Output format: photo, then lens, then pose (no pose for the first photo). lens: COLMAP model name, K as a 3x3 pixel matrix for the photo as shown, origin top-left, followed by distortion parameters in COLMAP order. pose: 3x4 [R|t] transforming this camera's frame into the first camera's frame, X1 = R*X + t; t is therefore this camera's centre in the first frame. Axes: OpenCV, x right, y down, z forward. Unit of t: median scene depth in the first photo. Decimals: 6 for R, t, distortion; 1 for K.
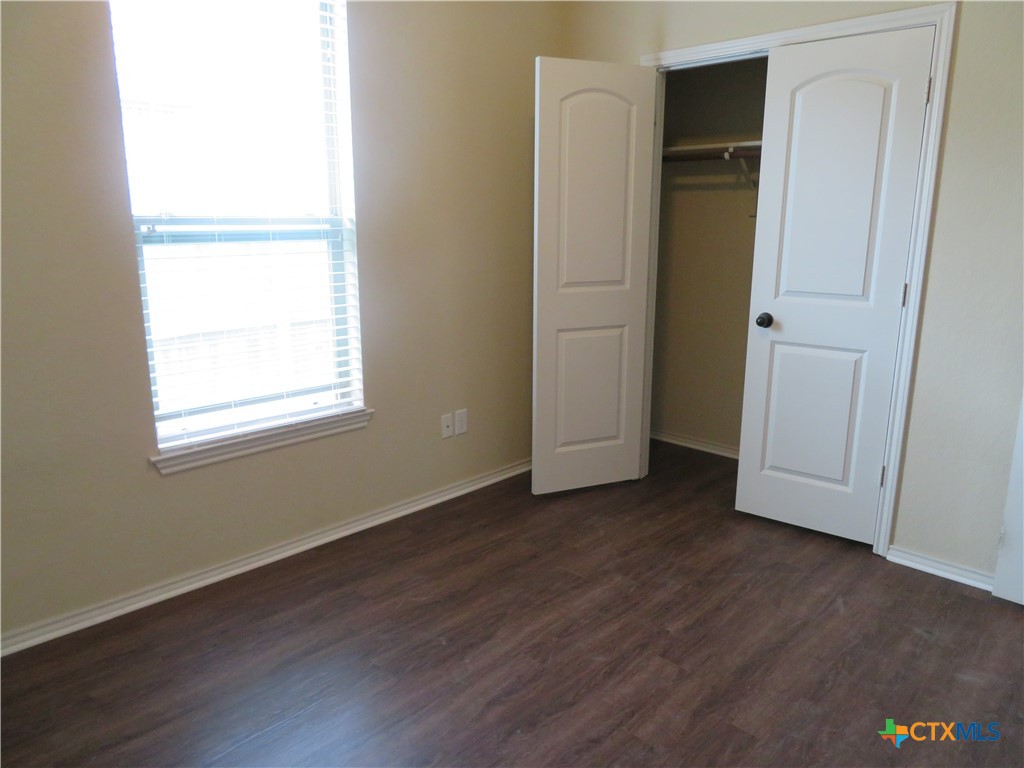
lens RADIAL K [[729.6, 0, 512.0], [0, 729.6, 384.0], [0, 0, 1]] dist [-0.009708, 0.000583]
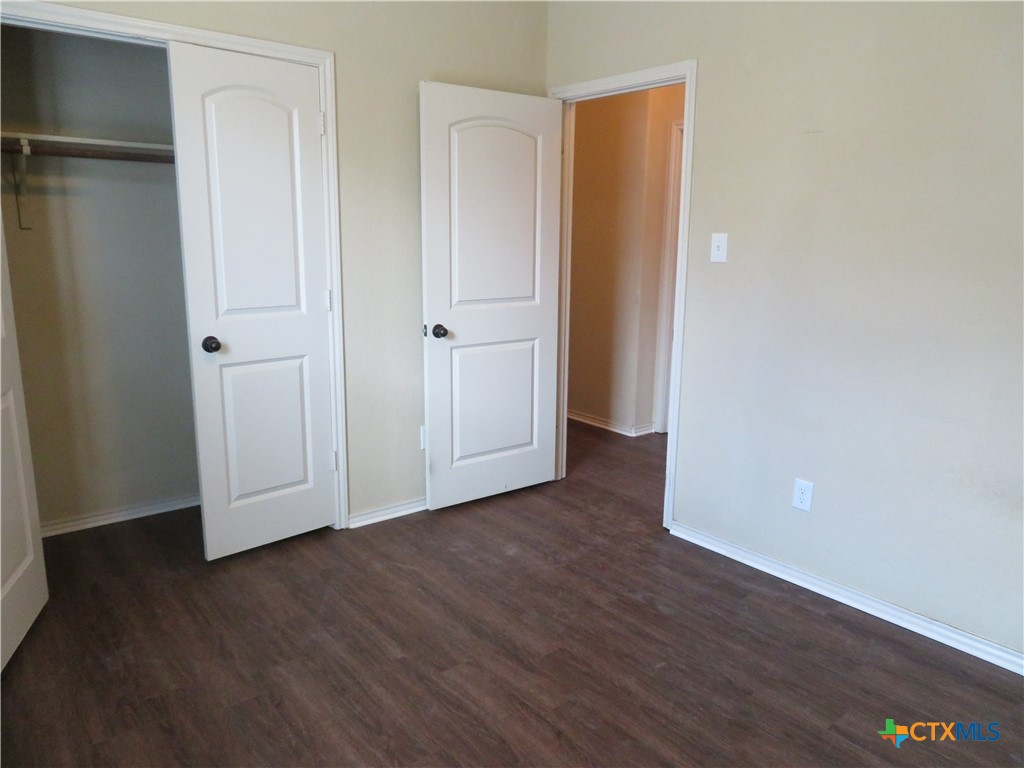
lens RADIAL K [[729.6, 0, 512.0], [0, 729.6, 384.0], [0, 0, 1]] dist [-0.009708, 0.000583]
pose [[0.104059, -0.195672, 0.975133, -0.575194], [0.207962, 0.963063, 0.171058, -0.132078], [-0.972586, 0.184990, 0.140908, 0.581622]]
